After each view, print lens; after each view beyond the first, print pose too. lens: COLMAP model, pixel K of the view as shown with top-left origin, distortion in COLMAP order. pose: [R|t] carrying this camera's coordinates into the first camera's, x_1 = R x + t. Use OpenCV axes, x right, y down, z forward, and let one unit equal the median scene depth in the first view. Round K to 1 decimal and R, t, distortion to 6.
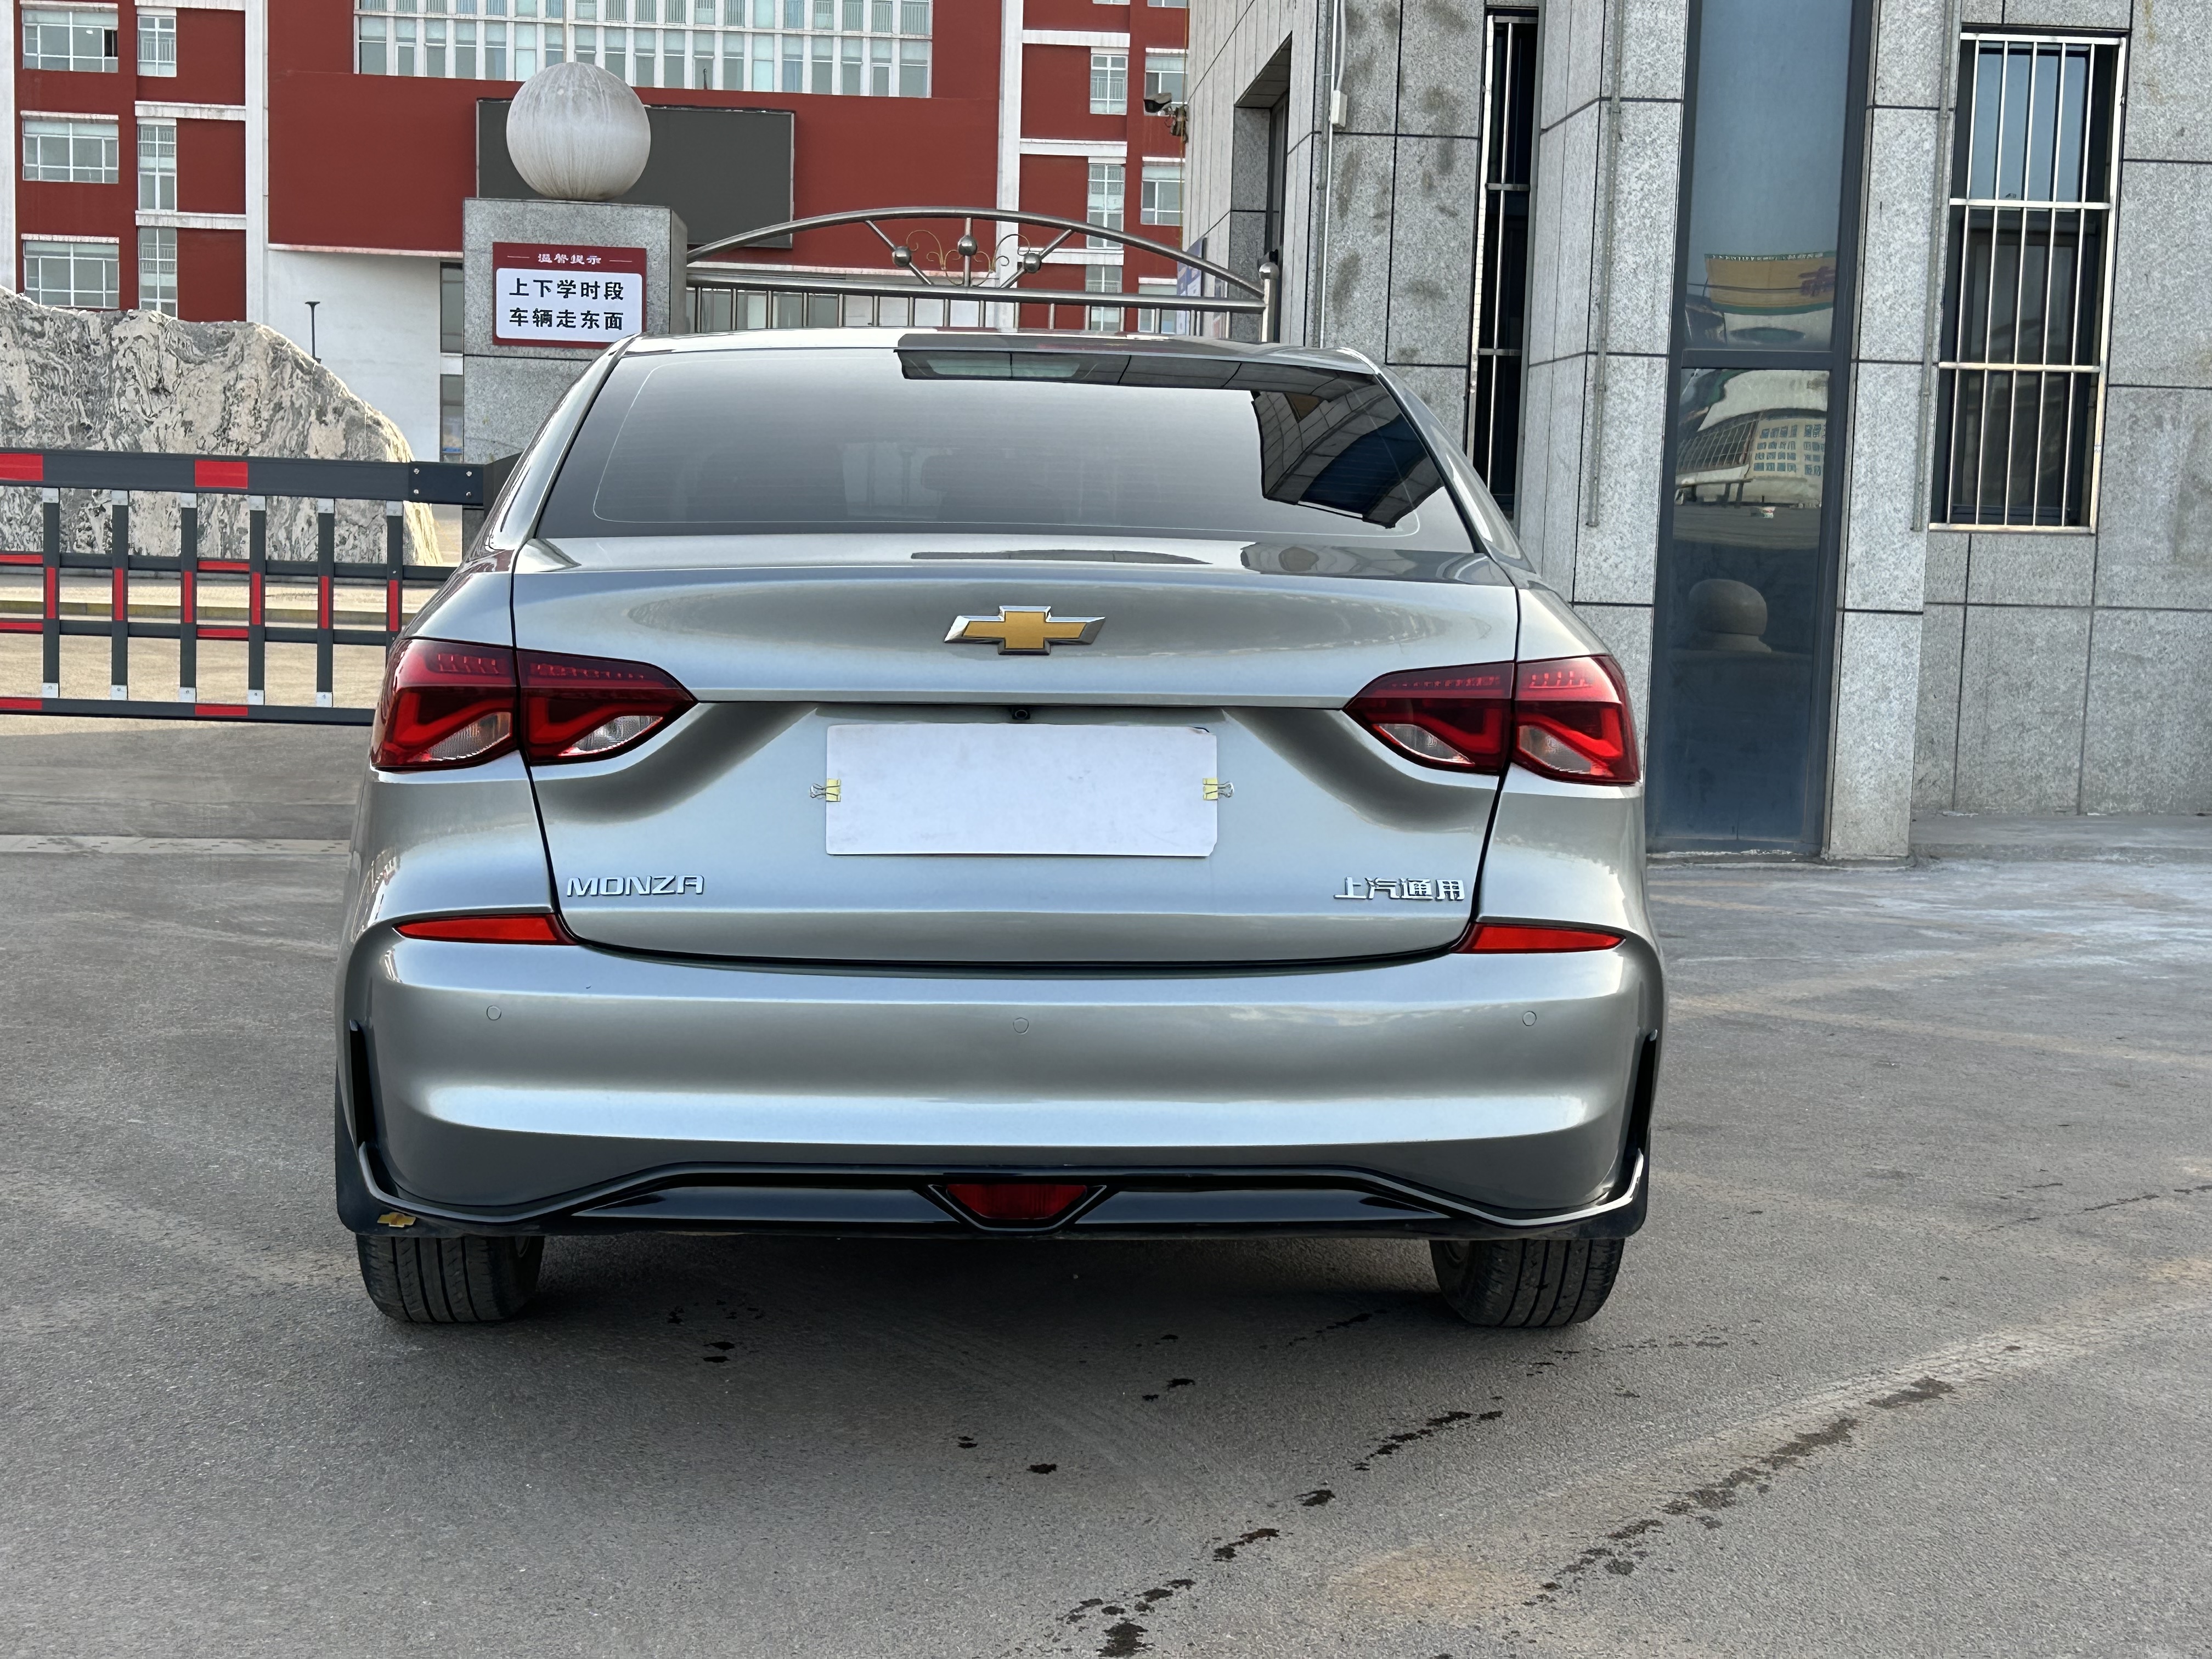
lens RADIAL K [[3160.9, 0, 1106.0], [0, 3160.9, 829.5], [0, 0, 1]] dist [0.194887, -0.557420]
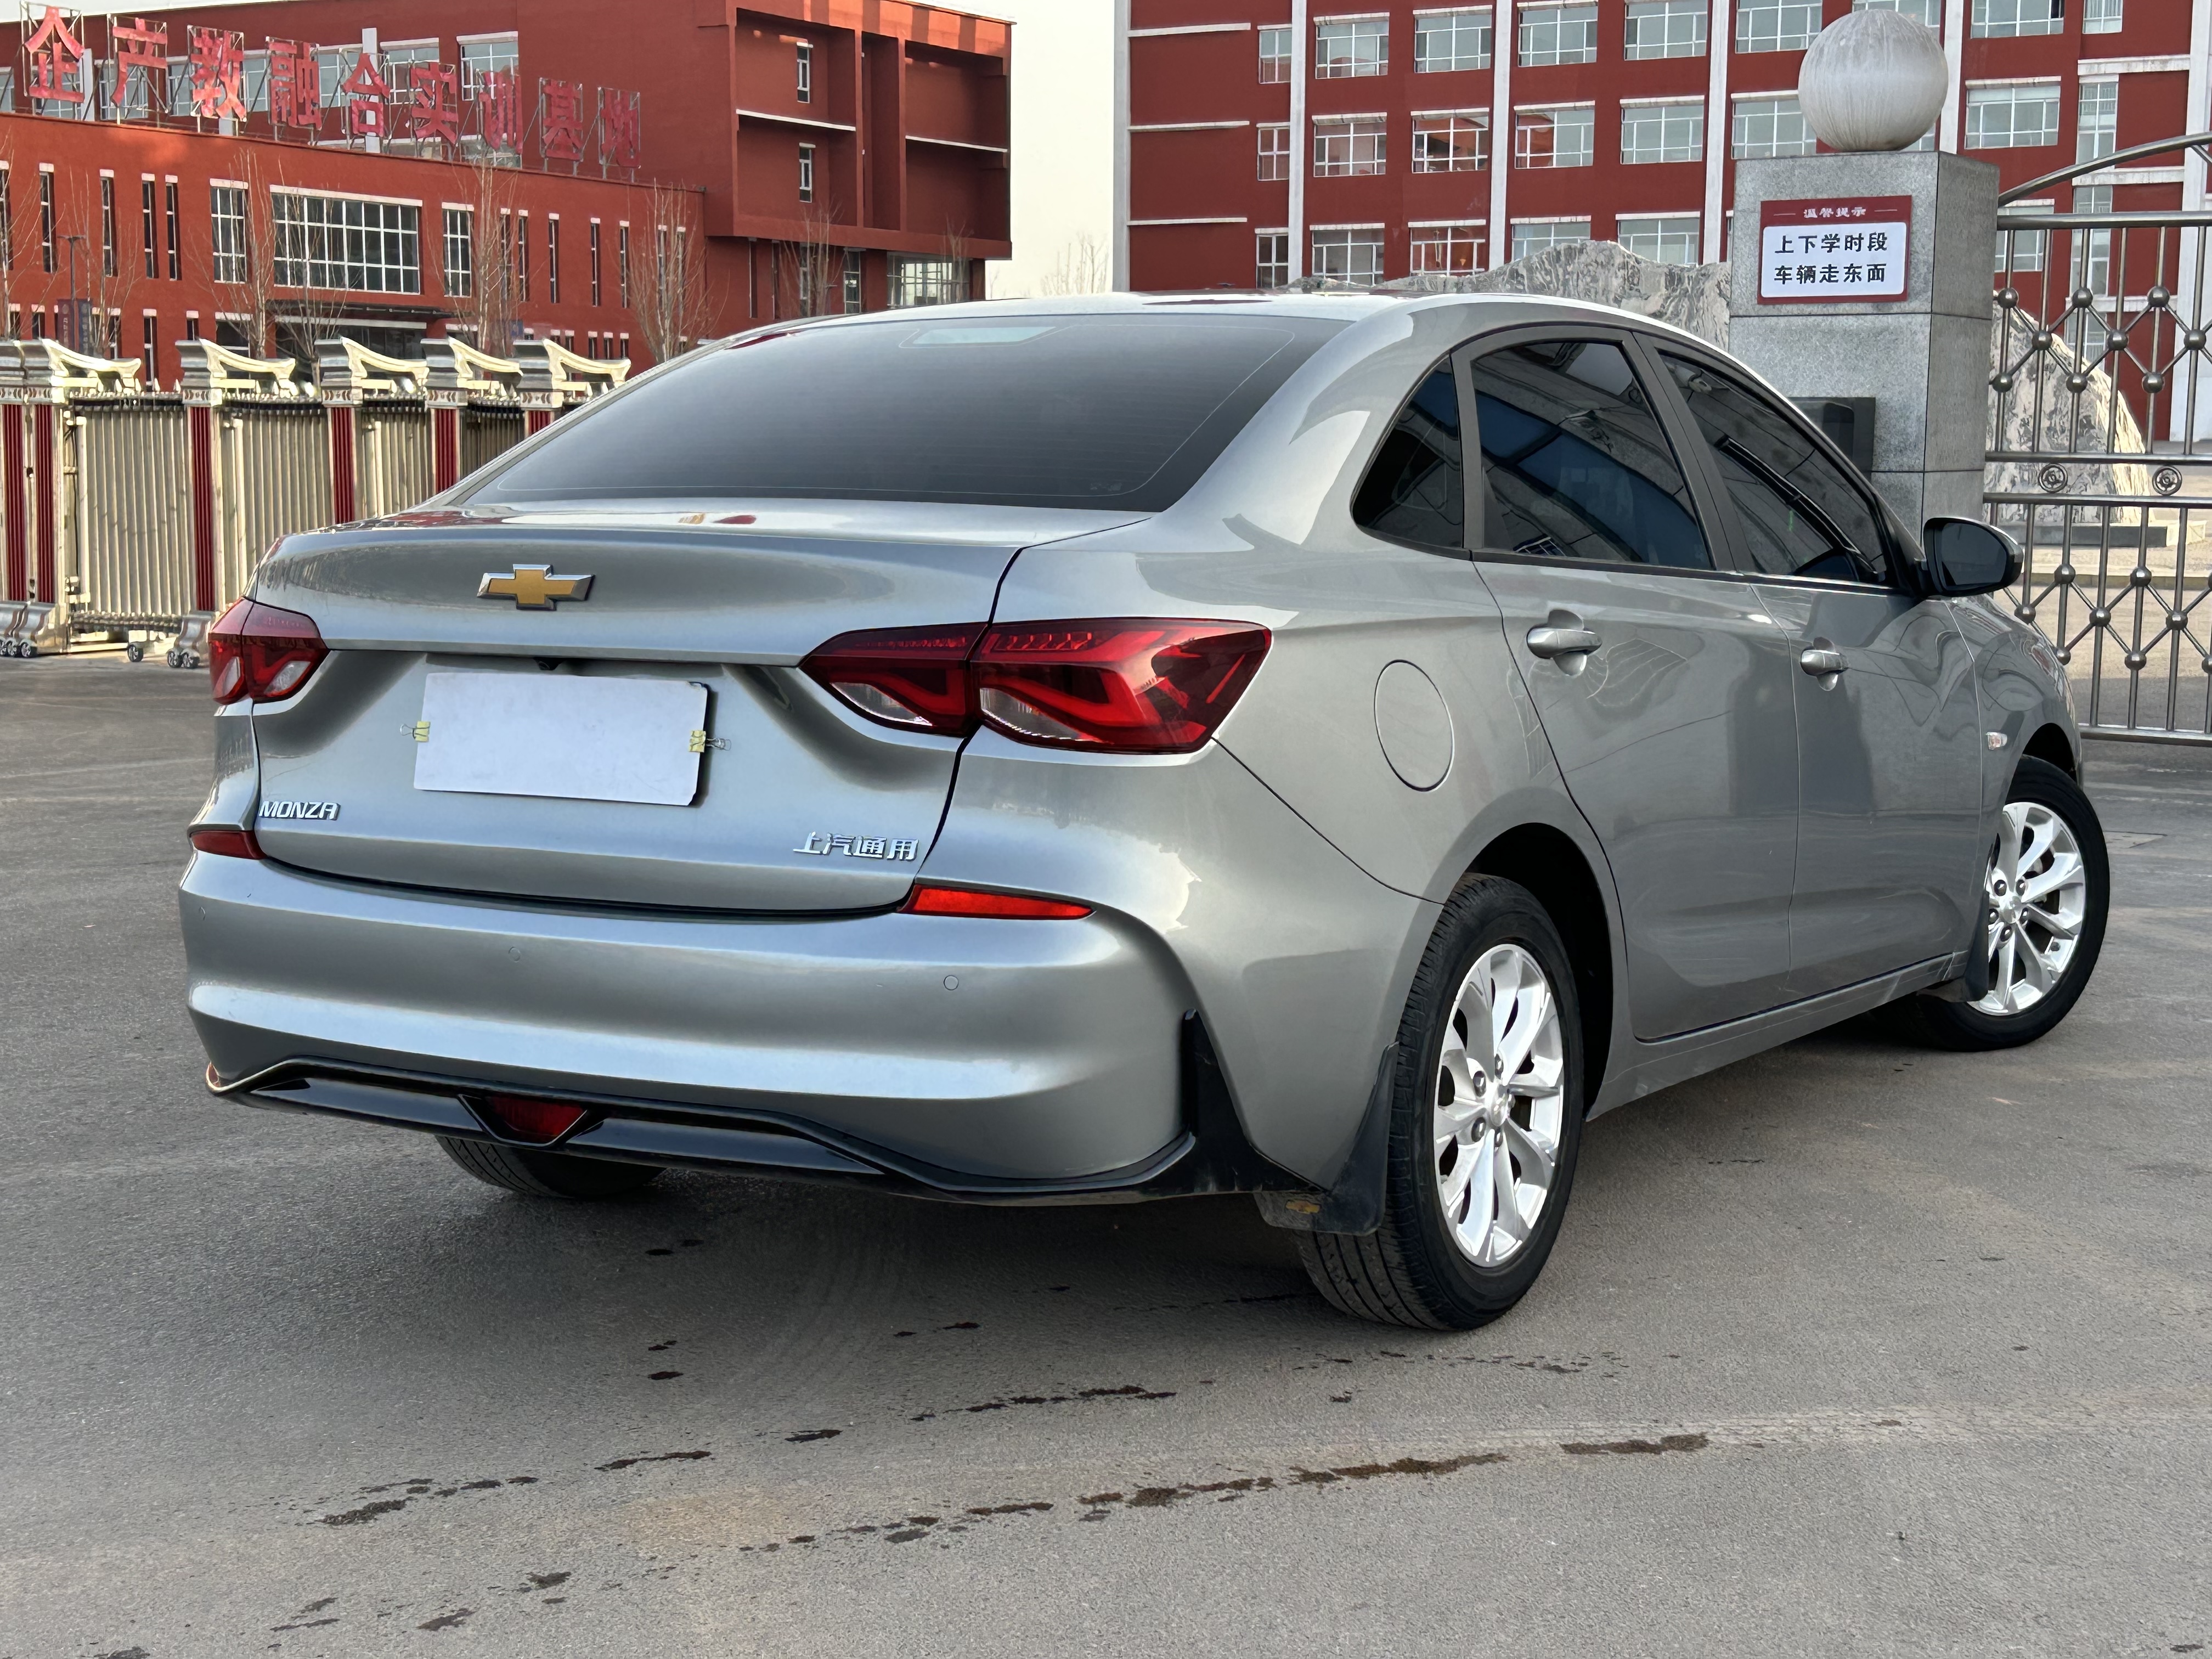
lens RADIAL K [[3160.9, 0, 1106.0], [0, 3160.9, 829.5], [0, 0, 1]] dist [0.194887, -0.557420]
pose [[0.832406, 0.044993, -0.552336, 0.681031], [-0.038346, 0.998986, 0.023587, -0.012712], [0.552837, 0.001546, 0.833288, 0.190569]]
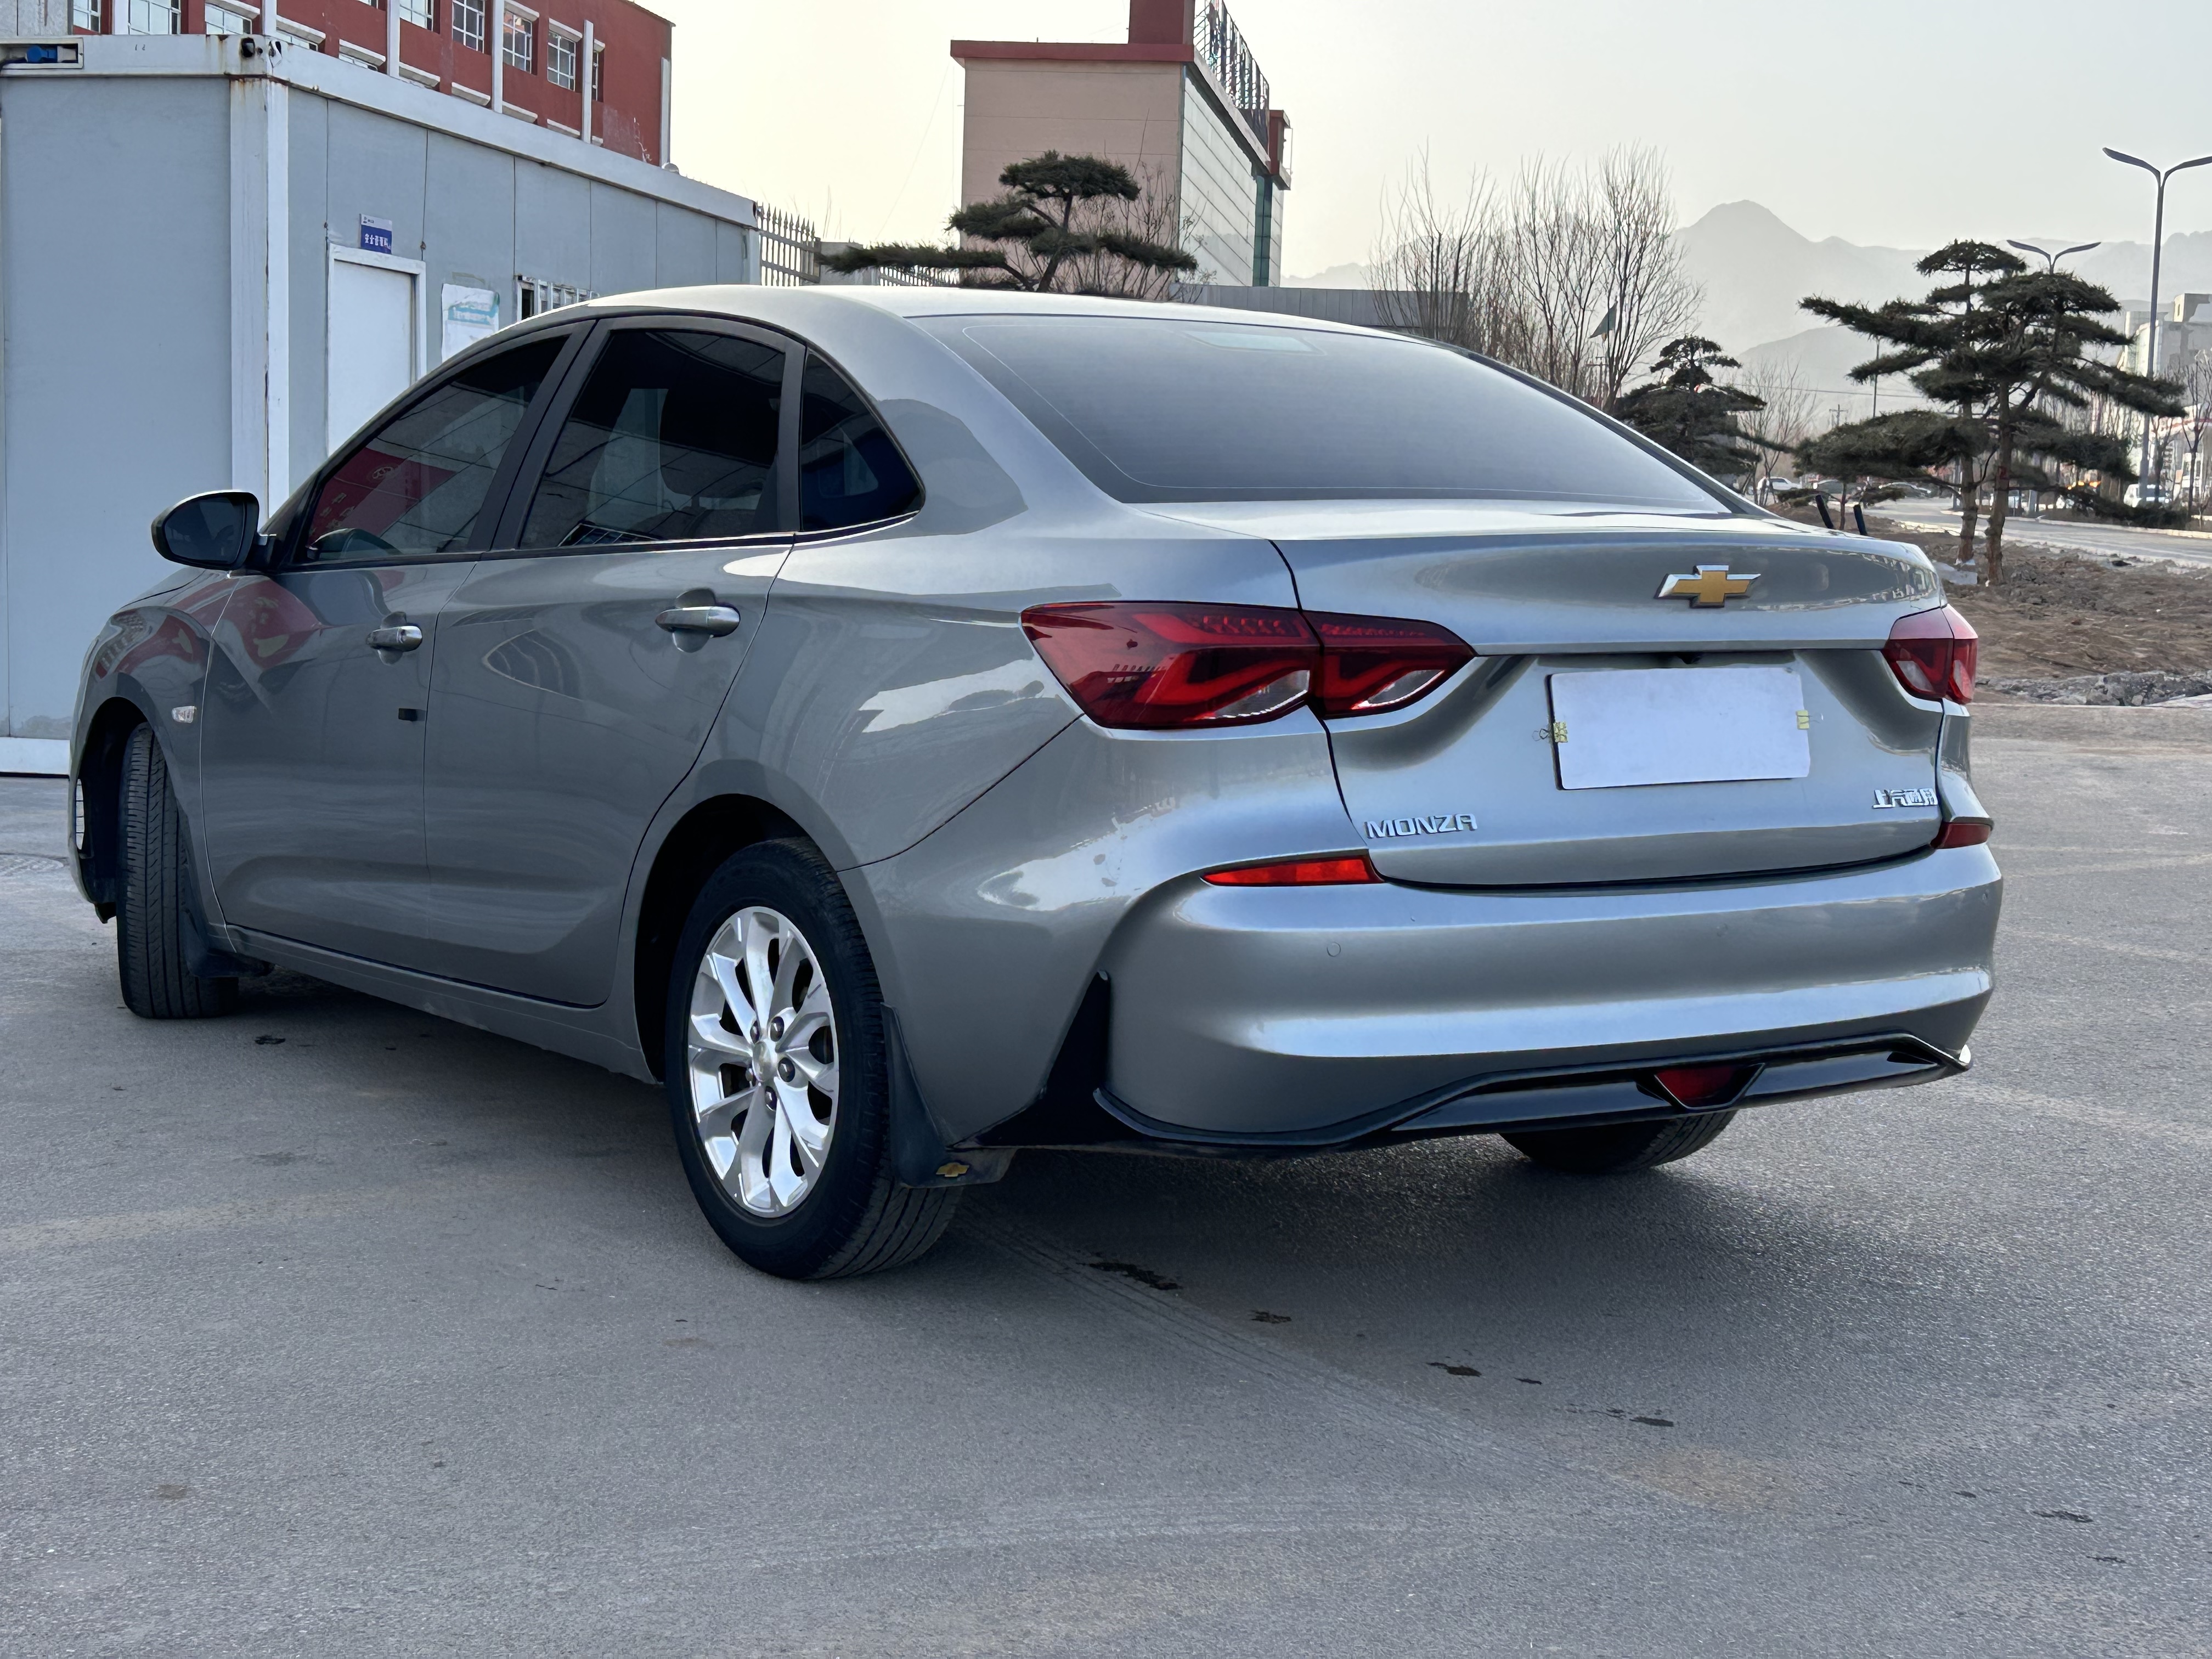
lens RADIAL K [[3160.9, 0, 1106.0], [0, 3160.9, 829.5], [0, 0, 1]] dist [0.194887, -0.557420]
pose [[0.857537, -0.049717, 0.512014, -0.749234], [0.038895, 0.998736, 0.031835, -0.018622], [-0.512950, -0.007385, 0.858387, 0.109790]]
